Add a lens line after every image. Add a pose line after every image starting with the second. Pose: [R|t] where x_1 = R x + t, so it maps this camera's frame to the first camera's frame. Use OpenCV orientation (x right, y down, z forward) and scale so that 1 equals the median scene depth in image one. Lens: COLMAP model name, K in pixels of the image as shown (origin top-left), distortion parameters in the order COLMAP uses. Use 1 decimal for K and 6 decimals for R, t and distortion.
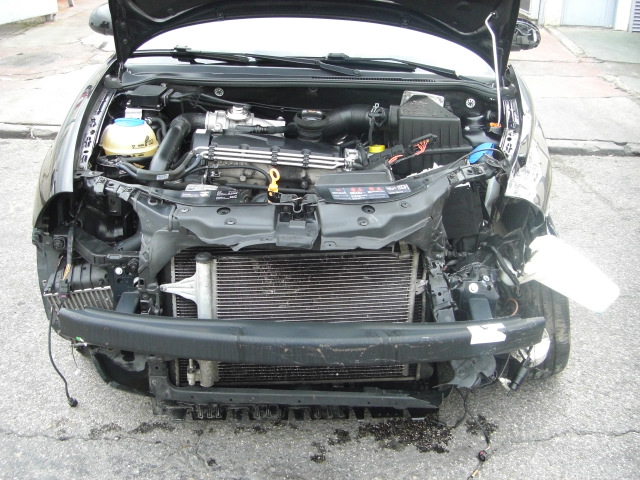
lens RADIAL K [[725.9, 0, 321.1], [0, 725.9, 242.2], [0, 0, 1]] dist [-0.109881, 0.000000]
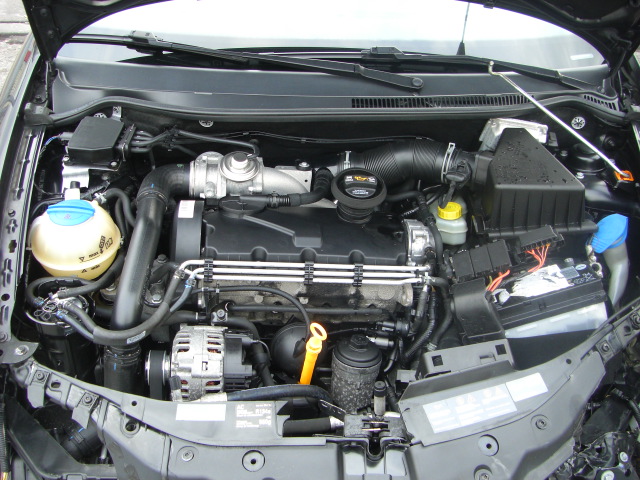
lens RADIAL K [[725.9, 0, 319.5], [0, 725.9, 238.3], [0, 0, 1]] dist [-0.109881, 0.000000]
pose [[0.998132, -0.024818, 0.055831, -0.085461], [0.009245, 0.964614, 0.263504, -0.297704], [-0.060395, -0.262495, 0.963041, 0.374469]]
